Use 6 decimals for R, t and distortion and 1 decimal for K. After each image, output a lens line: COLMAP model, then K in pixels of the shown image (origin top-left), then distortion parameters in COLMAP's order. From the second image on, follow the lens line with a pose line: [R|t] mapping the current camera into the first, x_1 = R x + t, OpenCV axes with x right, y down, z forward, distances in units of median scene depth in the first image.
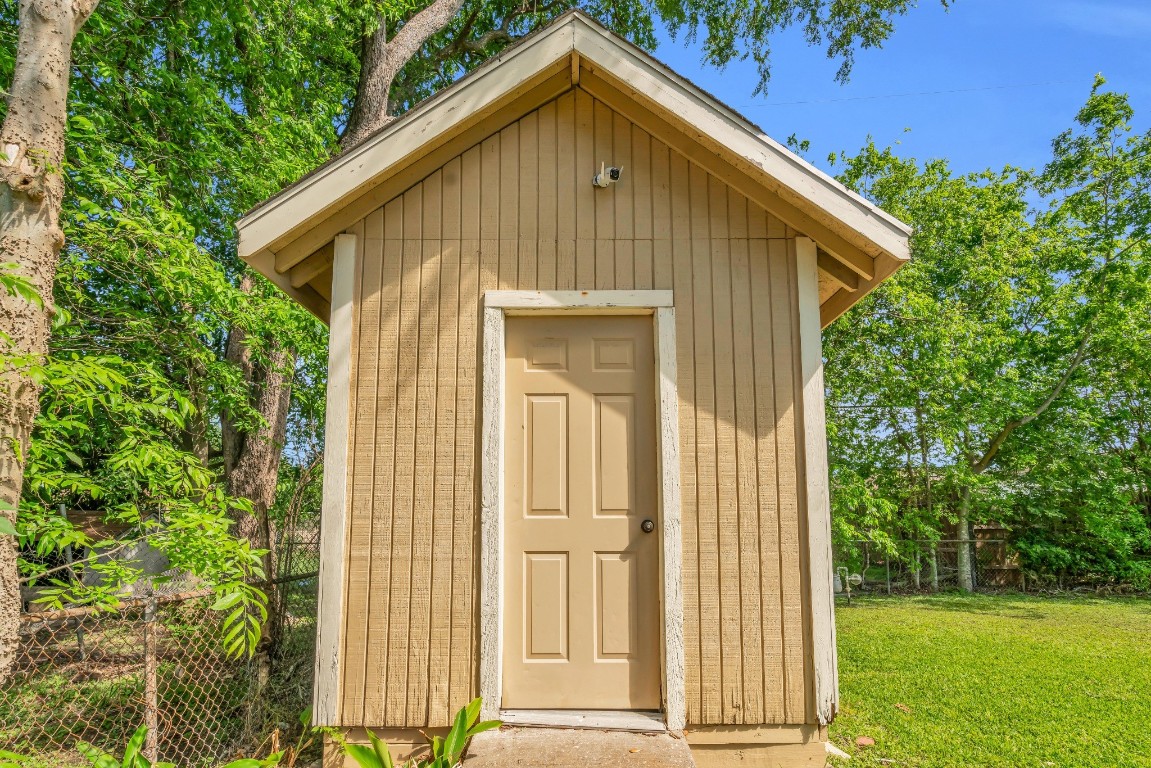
lens RADIAL K [[559.5, 0, 574.2], [0, 559.5, 462.2], [0, 0, 1]] dist [-0.001732, -0.000036]
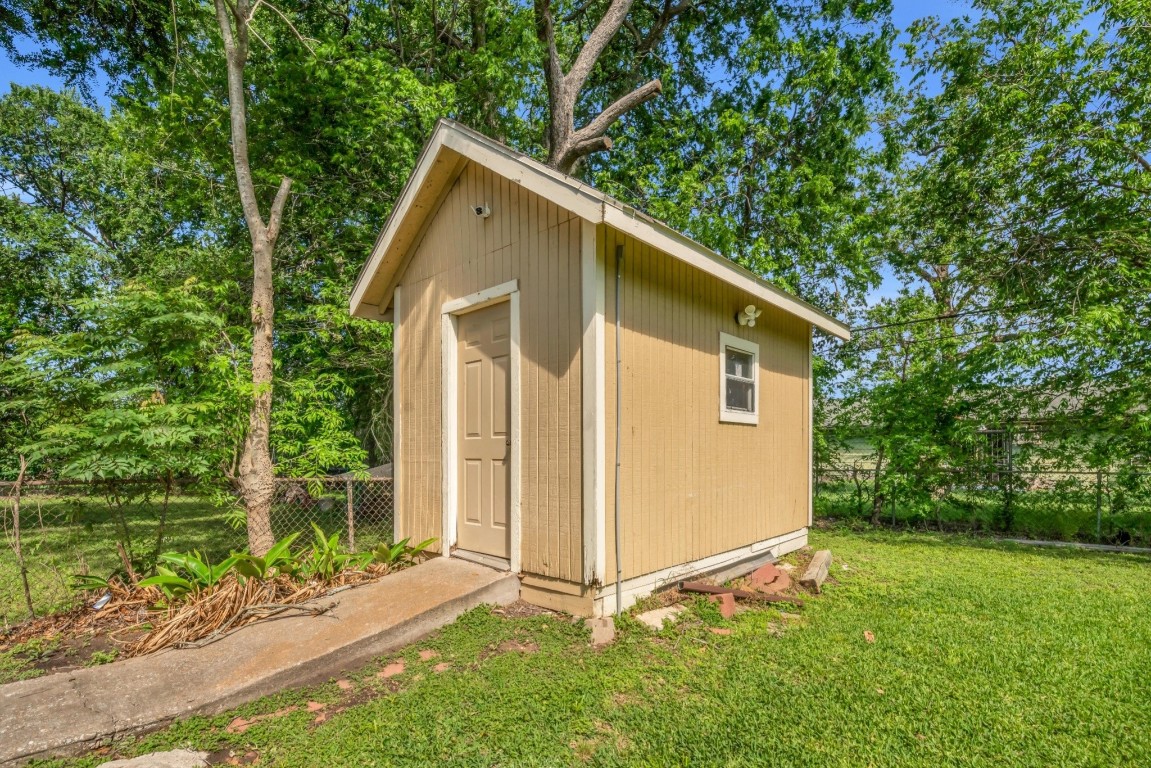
lens RADIAL K [[525.4, 0, 576.1], [0, 525.4, 446.3], [0, 0, 1]] dist [0.000701, 0.000000]
pose [[0.746086, -0.006797, -0.665815, 1.184781], [0.075539, 0.994356, 0.074494, 0.029728], [0.661551, -0.105874, 0.742388, 0.056546]]
